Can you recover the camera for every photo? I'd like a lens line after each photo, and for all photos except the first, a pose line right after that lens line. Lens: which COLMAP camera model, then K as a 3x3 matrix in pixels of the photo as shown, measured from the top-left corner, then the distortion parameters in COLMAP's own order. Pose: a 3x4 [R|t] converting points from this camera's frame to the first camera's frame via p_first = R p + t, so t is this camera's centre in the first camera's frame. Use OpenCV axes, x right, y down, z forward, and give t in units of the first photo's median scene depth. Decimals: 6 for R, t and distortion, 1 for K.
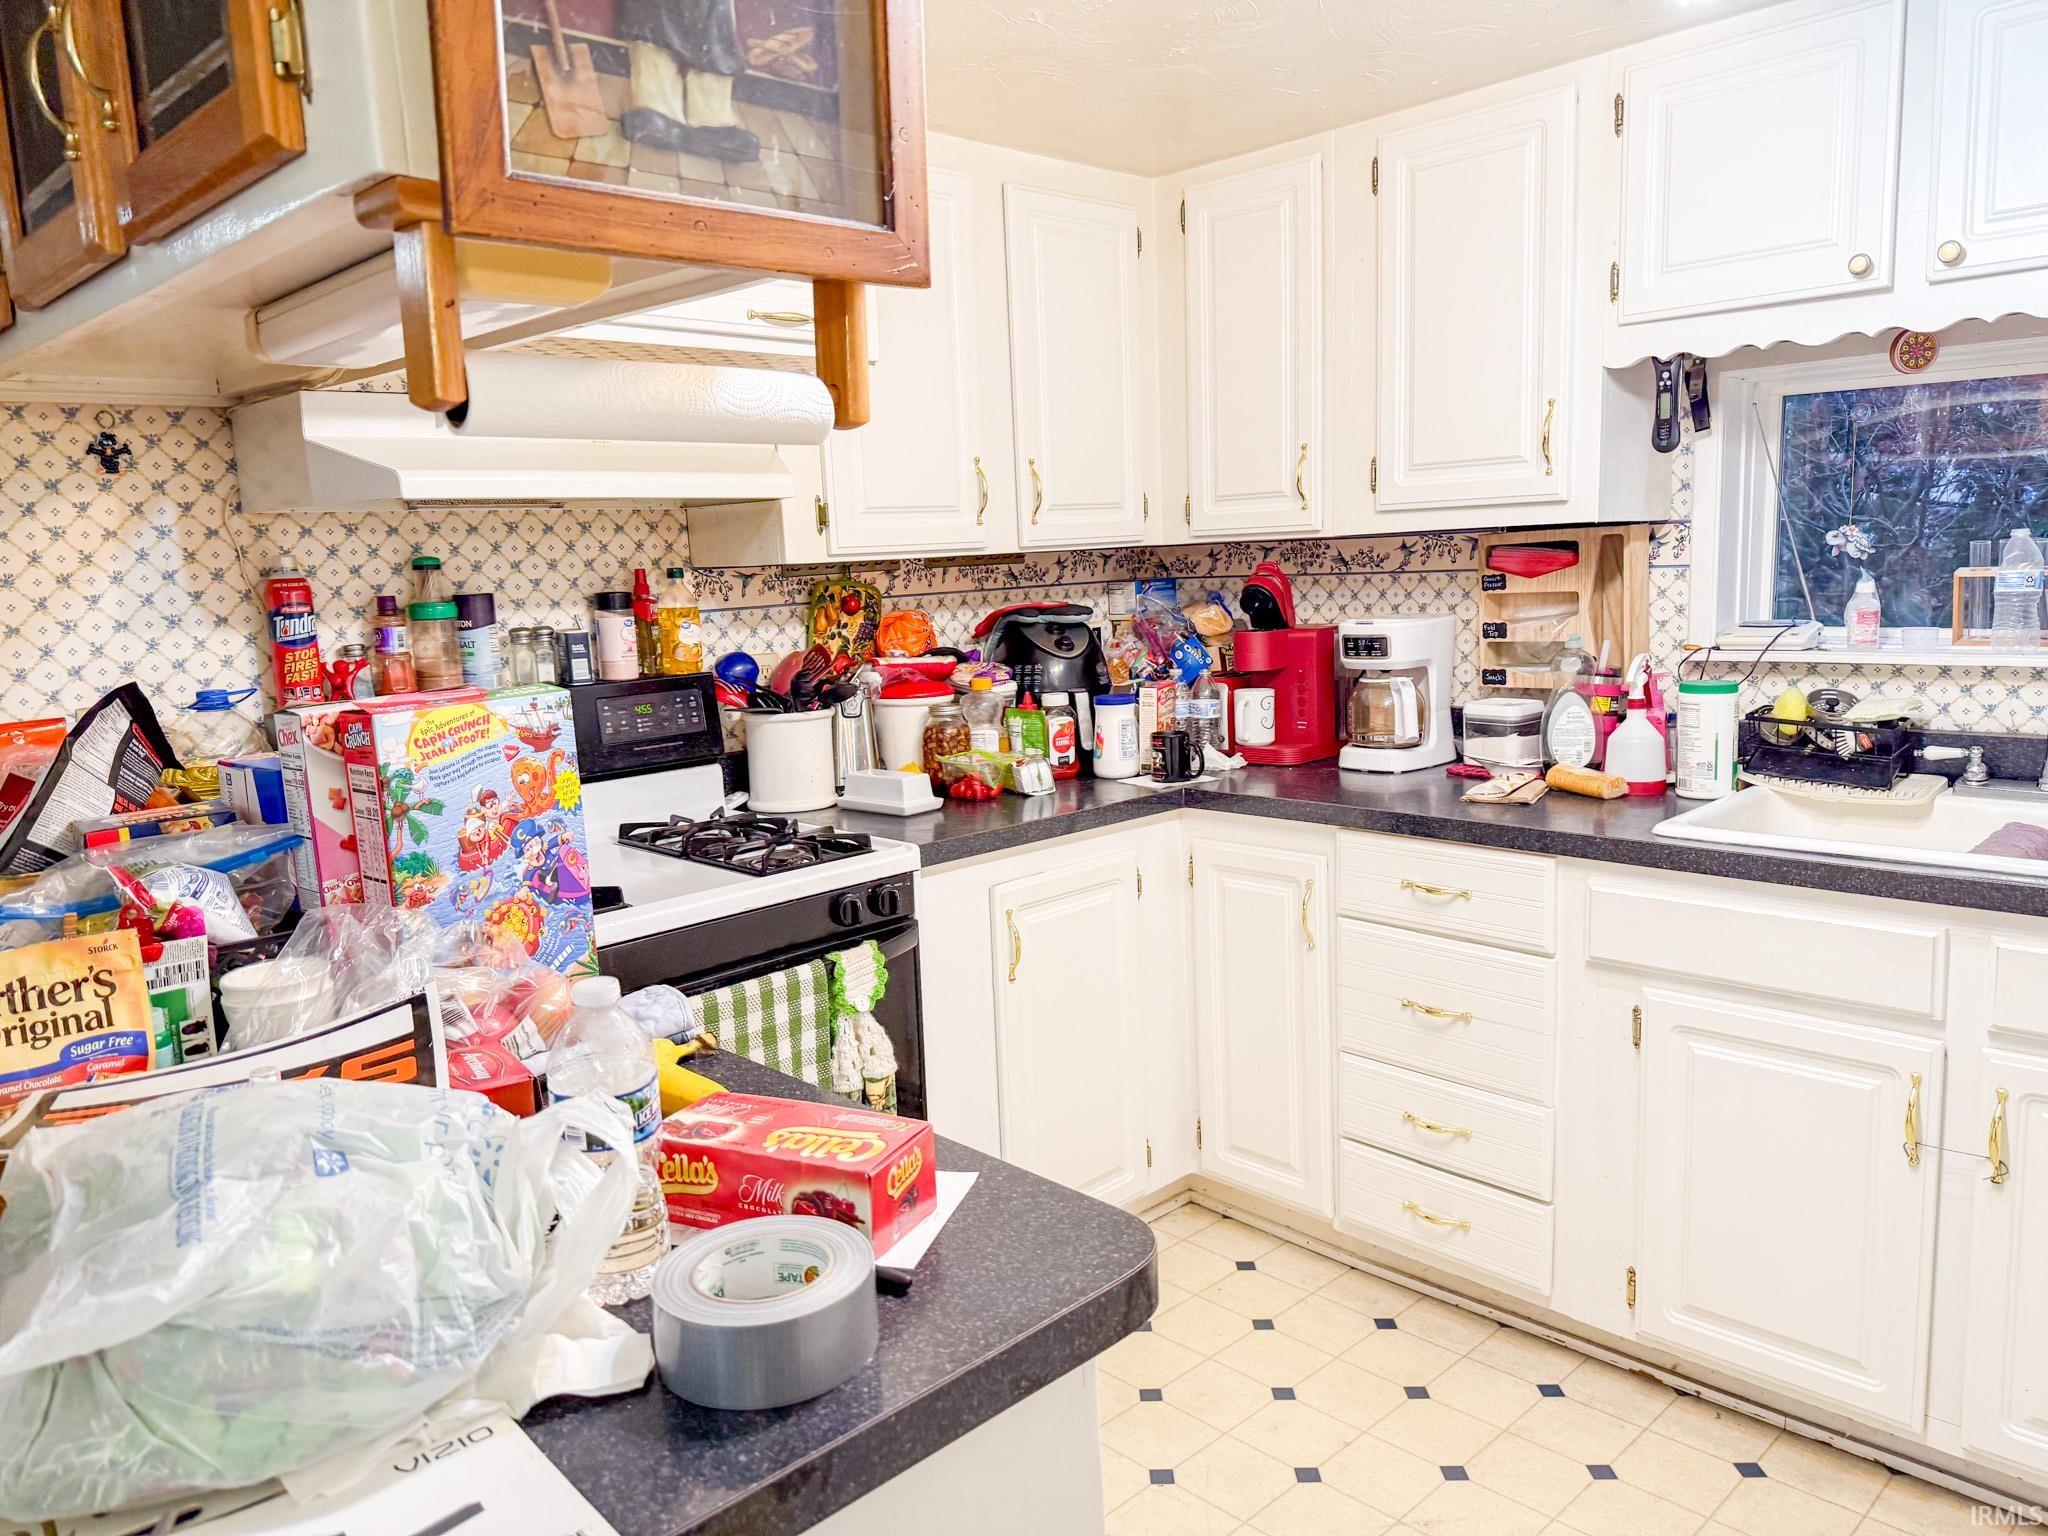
lens RADIAL K [[1405.9, 0, 977.5], [0, 1405.9, 763.1], [0, 0, 1]] dist [0.153315, -0.283969]
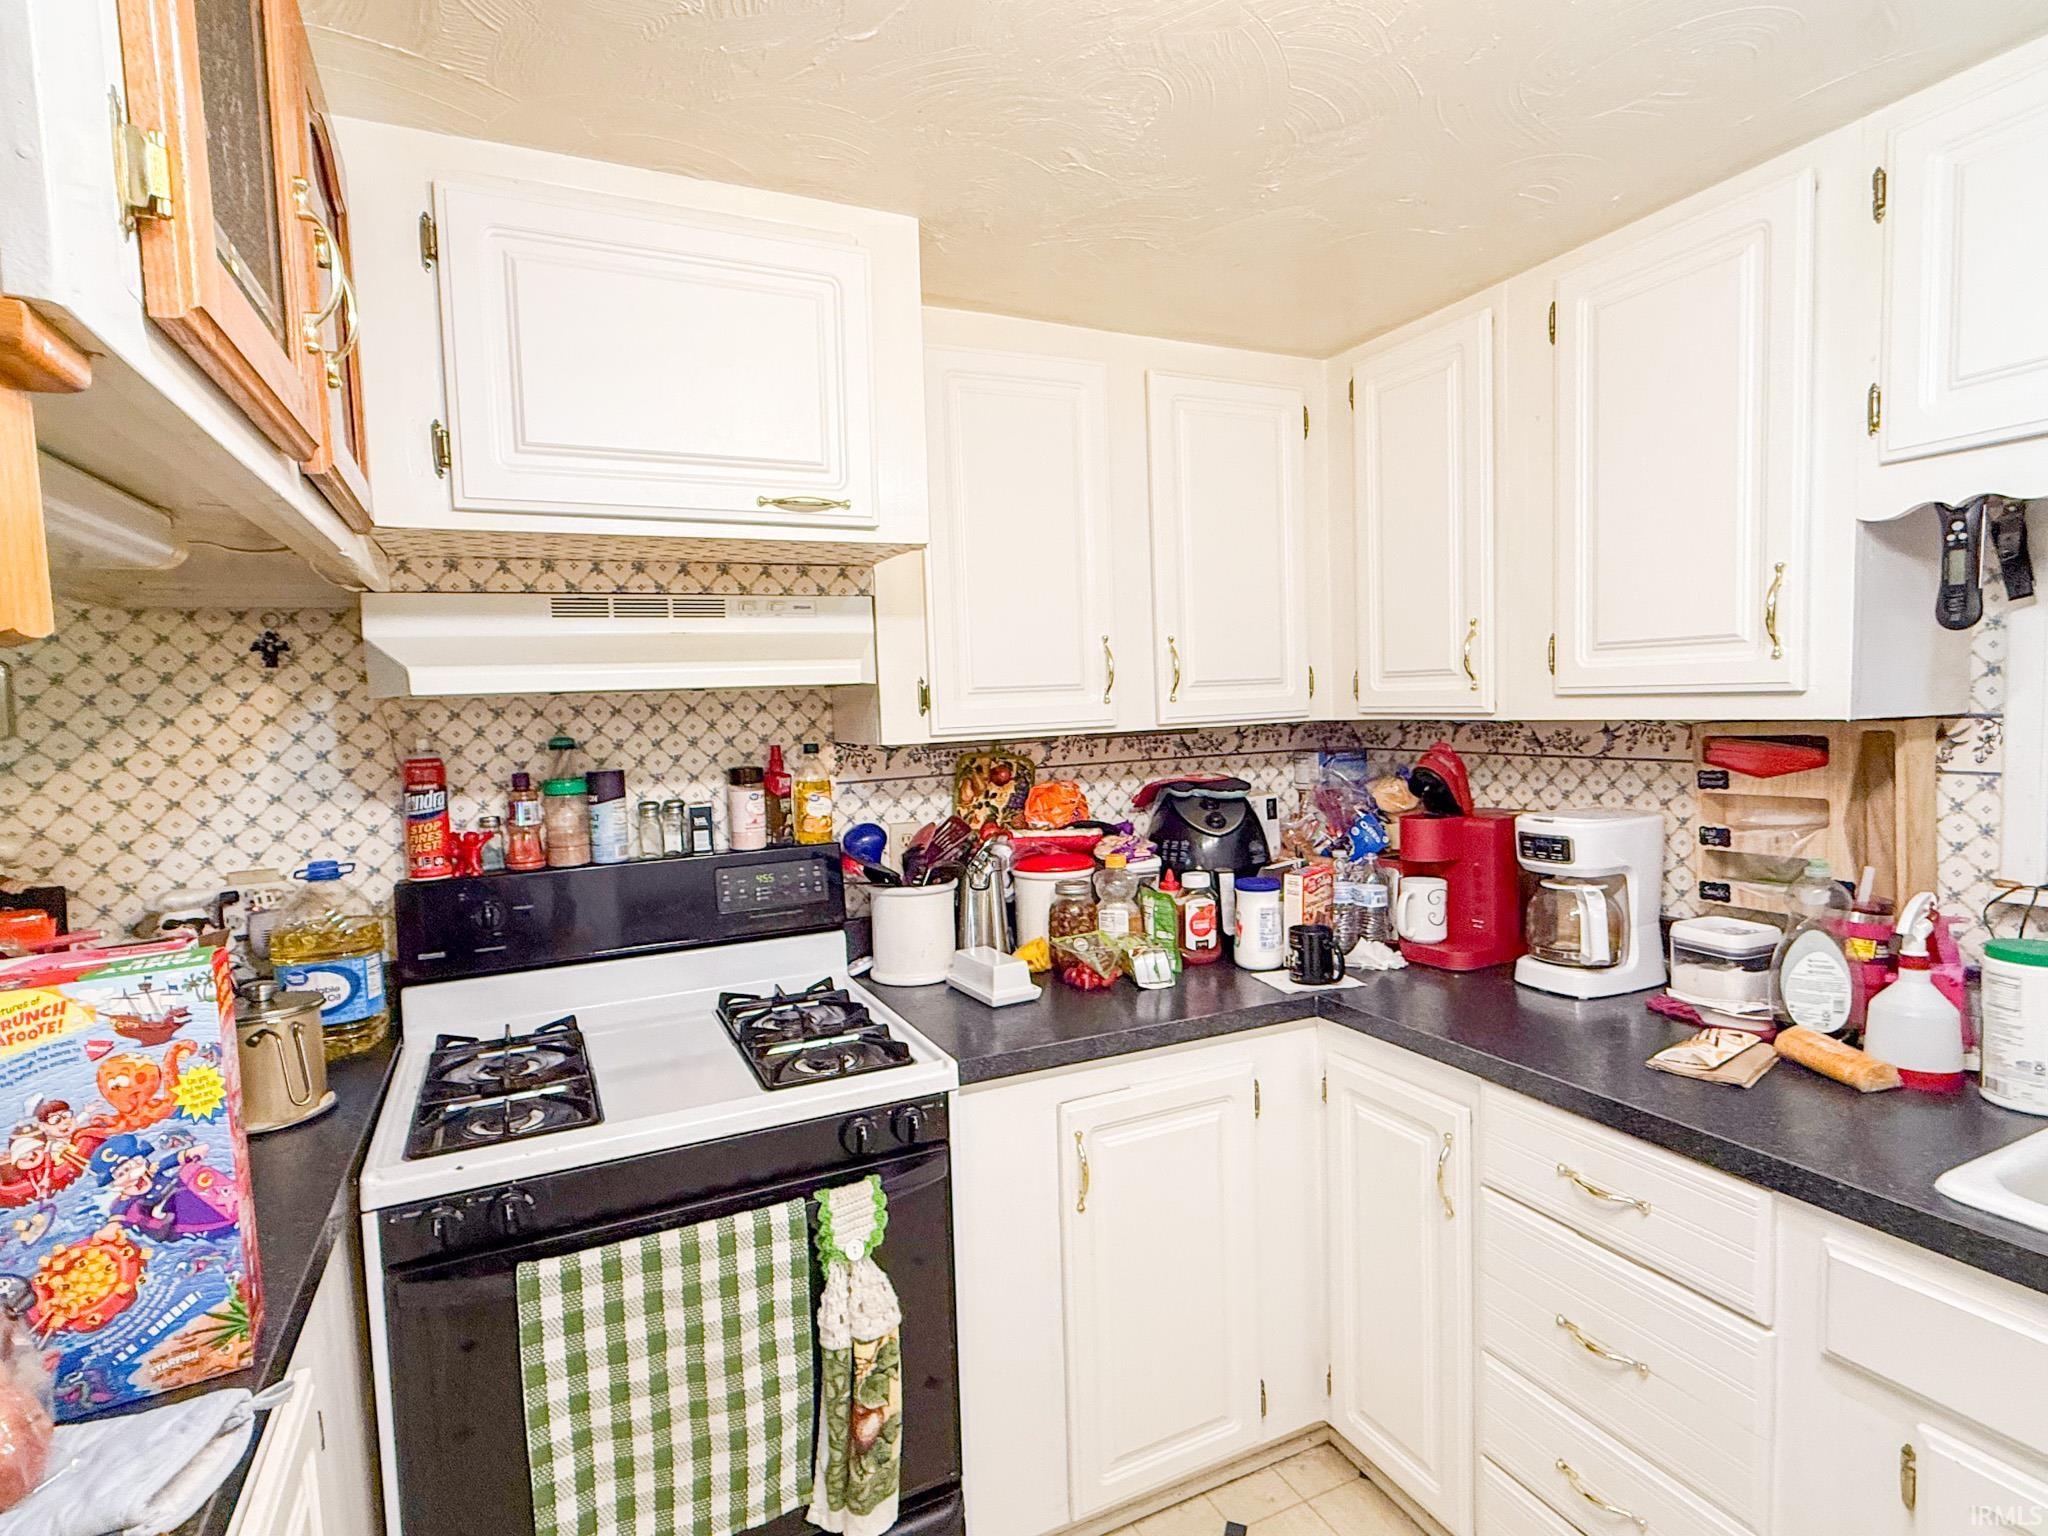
lens RADIAL K [[1005.7, 0, 1014.8], [0, 1005.7, 764.5], [0, 0, 1]] dist [-0.000916, -0.000109]
pose [[0.949333, 0.029160, -0.312915, 0.169330], [-0.051630, 0.996629, -0.063764, -0.082999], [0.310001, 0.076689, 0.947638, 0.339008]]
